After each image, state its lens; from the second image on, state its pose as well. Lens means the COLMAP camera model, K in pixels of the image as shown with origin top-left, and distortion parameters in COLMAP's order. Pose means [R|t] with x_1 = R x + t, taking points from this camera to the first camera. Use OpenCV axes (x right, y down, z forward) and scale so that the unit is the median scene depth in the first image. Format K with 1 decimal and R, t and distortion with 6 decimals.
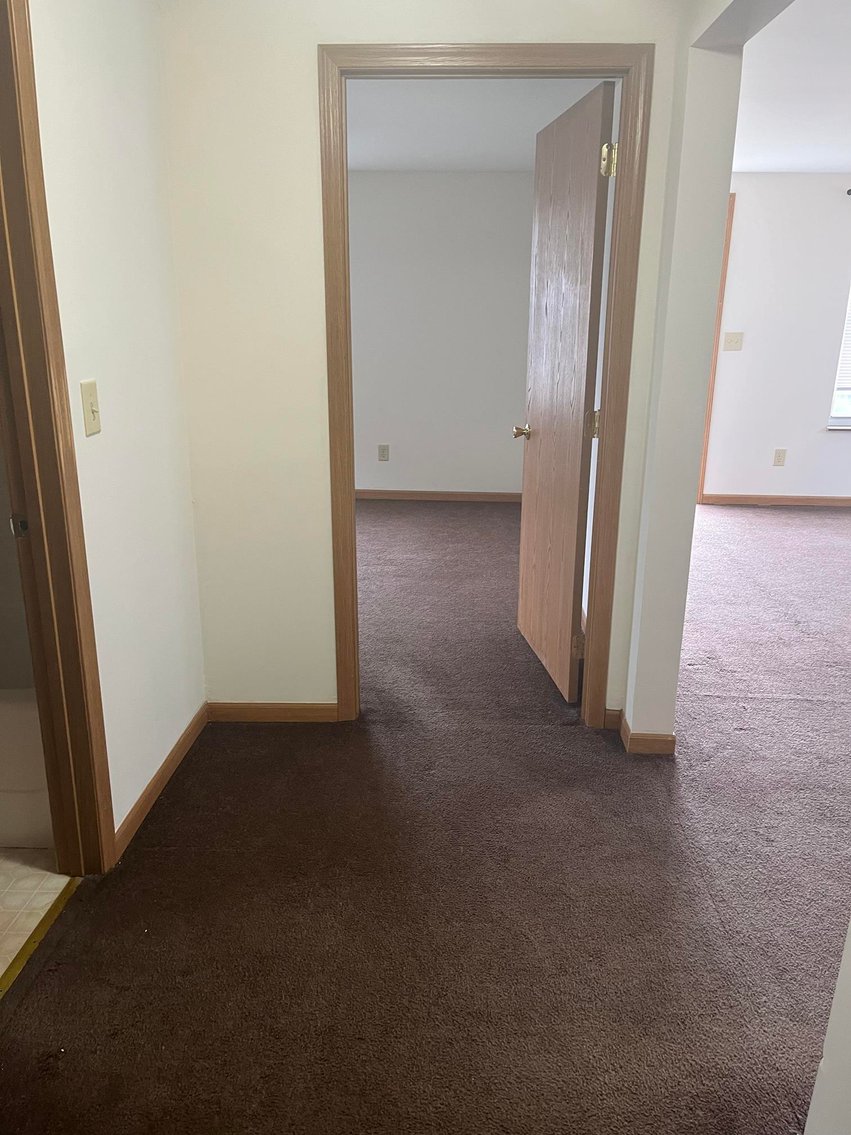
lens RADIAL K [[867.2, 0, 423.6], [0, 867.2, 562.1], [0, 0, 1]] dist [0.076061, -0.094578]
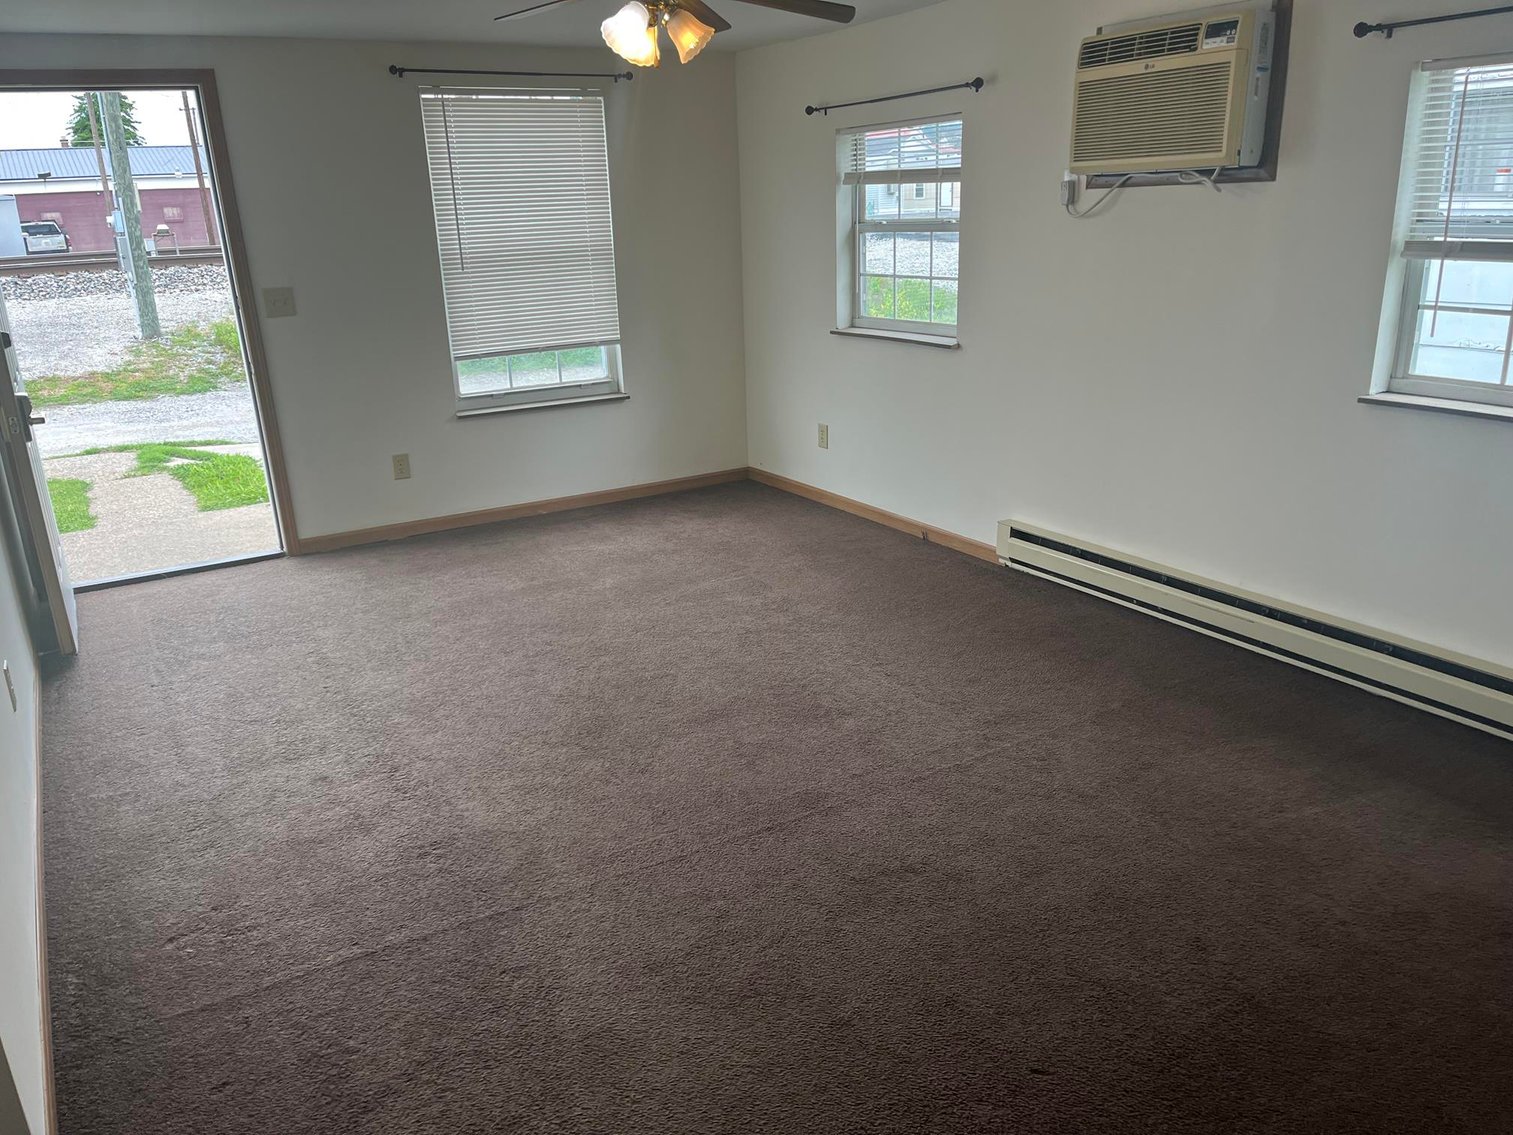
lens RADIAL K [[1156.0, 0, 757.7], [0, 1156.0, 573.1], [0, 0, 1]] dist [0.076061, -0.094578]
pose [[0.831817, -0.208042, 0.514586, 0.194251], [0.201517, 0.977033, 0.069258, -0.057409], [-0.517176, 0.046088, 0.854637, 0.122904]]
